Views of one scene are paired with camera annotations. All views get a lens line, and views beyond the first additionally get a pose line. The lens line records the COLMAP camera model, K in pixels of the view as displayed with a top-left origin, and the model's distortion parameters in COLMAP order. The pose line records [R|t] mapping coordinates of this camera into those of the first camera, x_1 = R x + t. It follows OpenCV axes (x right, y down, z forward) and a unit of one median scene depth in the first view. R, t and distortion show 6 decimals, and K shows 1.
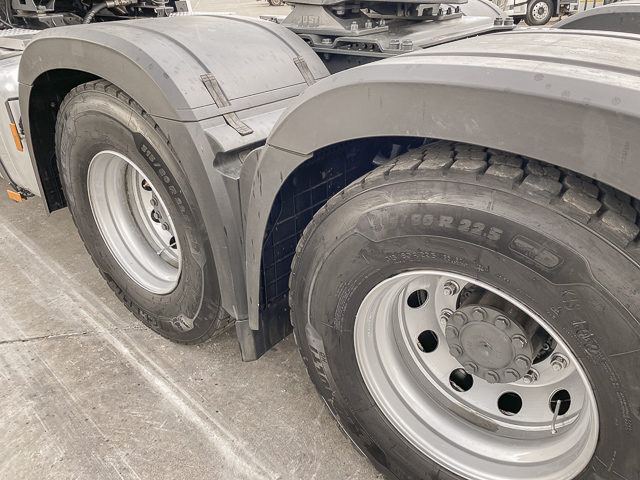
lens RADIAL K [[485.1, 0, 320.7], [0, 485.1, 245.2], [0, 0, 1]] dist [0.036383, -0.024645]
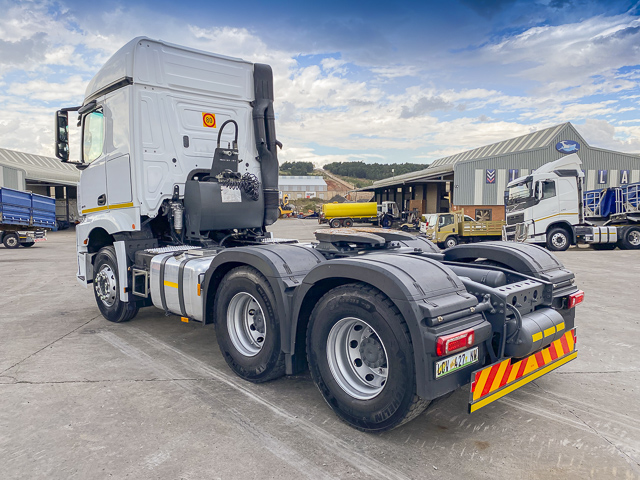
lens RADIAL K [[485.1, 0, 321.2], [0, 485.1, 246.4], [0, 0, 1]] dist [0.036383, -0.024645]
pose [[0.993345, 0.029044, -0.111455, 0.238566], [-0.071705, 0.913228, -0.401091, 0.555025], [0.090135, 0.406413, 0.909233, -1.313935]]
